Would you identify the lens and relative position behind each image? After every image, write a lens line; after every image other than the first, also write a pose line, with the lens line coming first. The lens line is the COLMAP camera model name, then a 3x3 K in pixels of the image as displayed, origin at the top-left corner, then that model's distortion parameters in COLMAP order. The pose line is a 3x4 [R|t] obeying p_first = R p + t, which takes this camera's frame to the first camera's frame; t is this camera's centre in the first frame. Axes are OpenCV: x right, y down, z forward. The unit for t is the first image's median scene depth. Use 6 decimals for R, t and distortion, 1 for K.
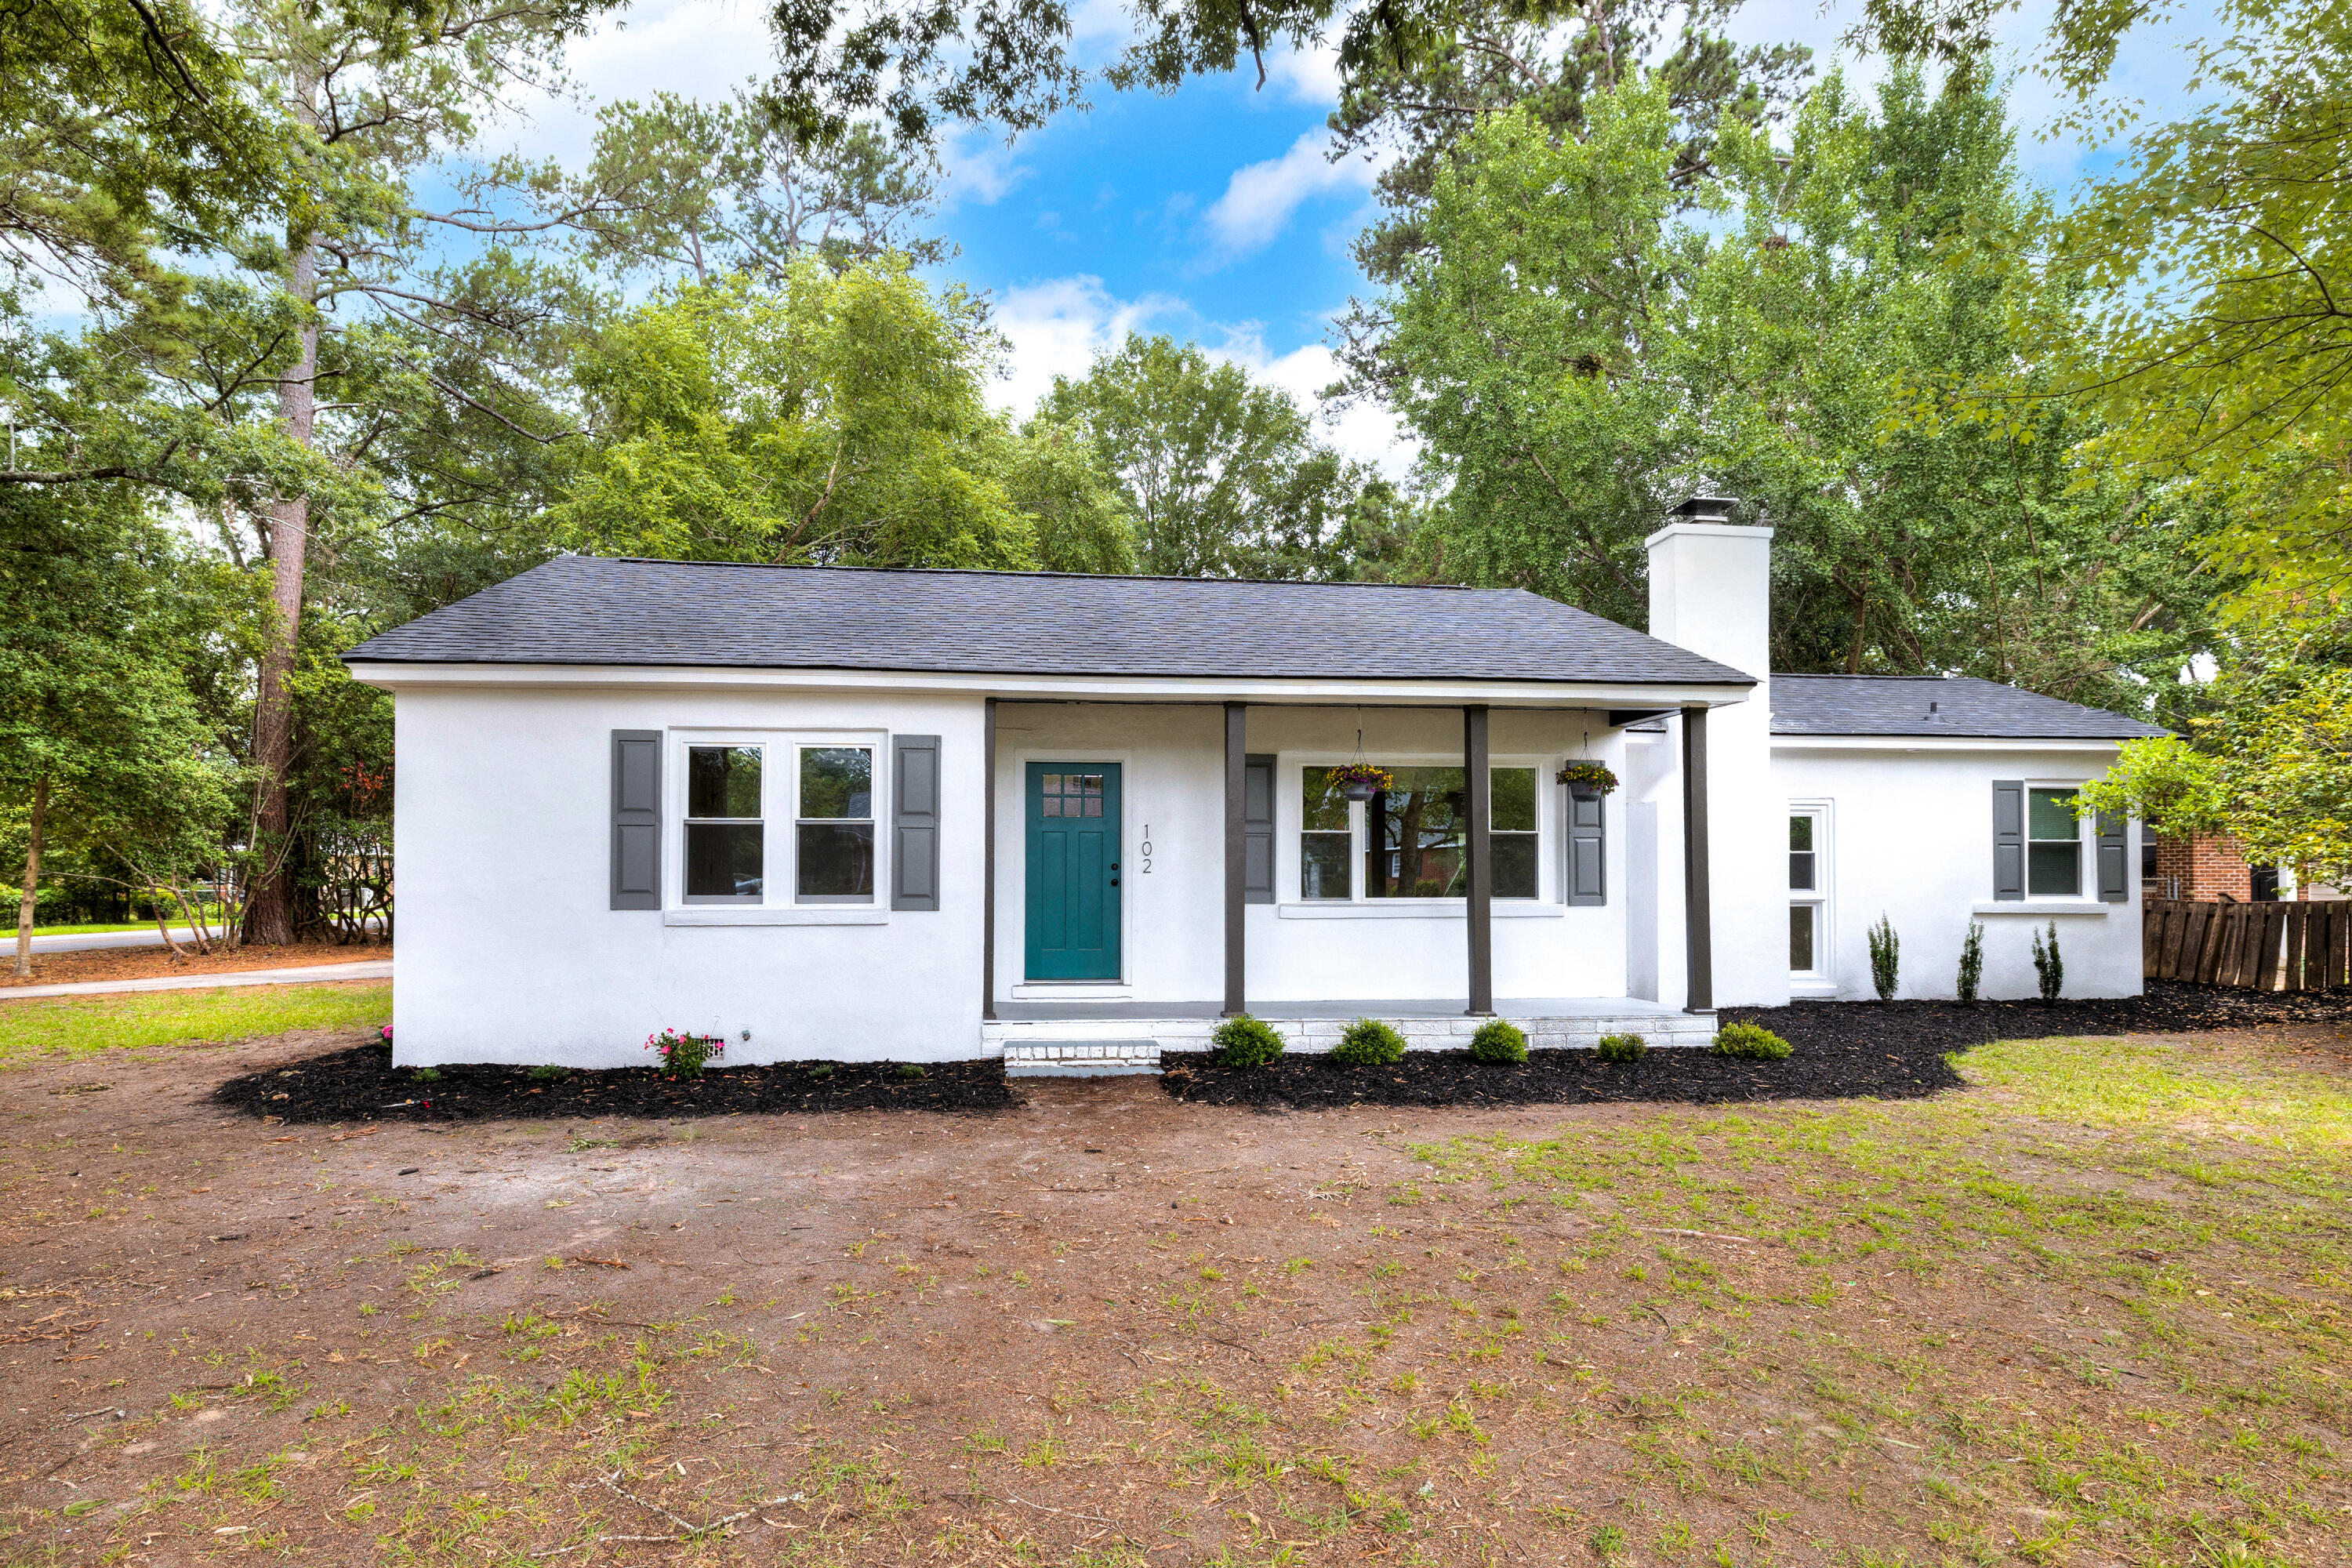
lens RADIAL K [[1262.4, 0, 1176.0], [0, 1262.4, 784.0], [0, 0, 1]] dist [0.001625, 0.000104]
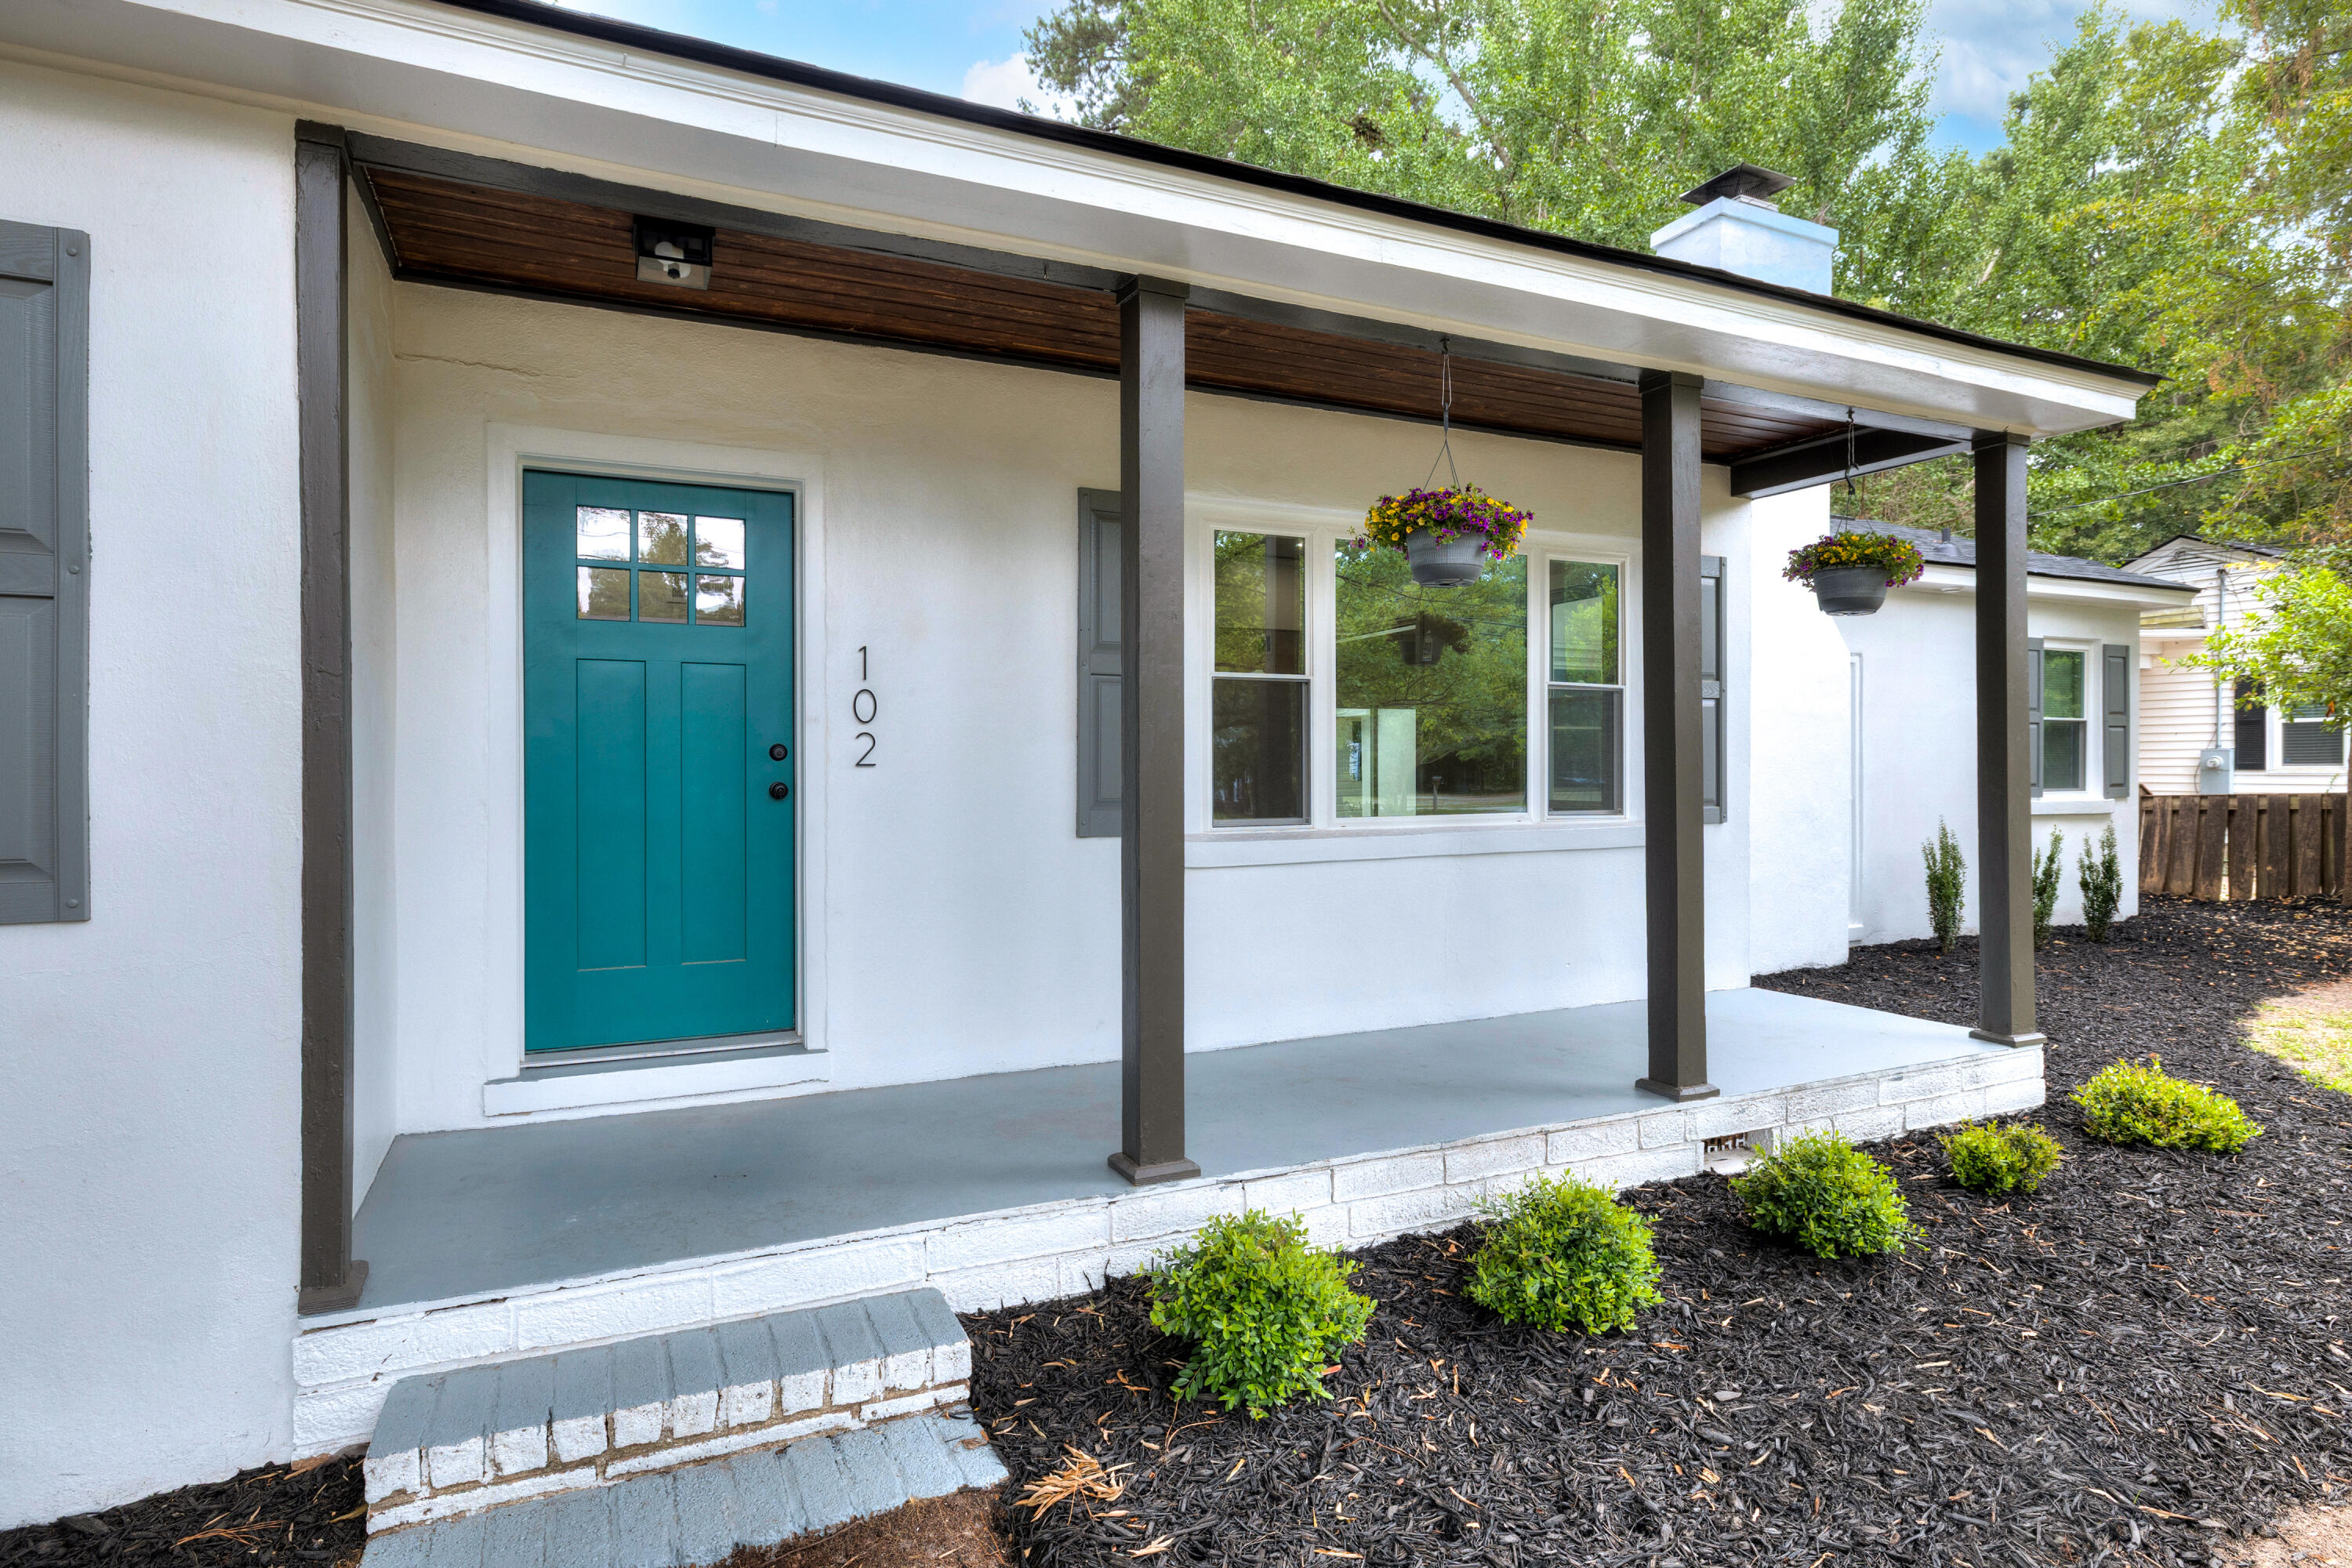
lens RADIAL K [[1206.4, 0, 1179.1], [0, 1206.4, 756.9], [0, 0, 1]] dist [-0.002559, -0.000127]
pose [[0.951907, -0.000962, 0.306387, -0.044771], [-0.019623, 0.997751, 0.064100, 0.040604], [-0.305760, -0.067029, 0.949746, 0.604773]]
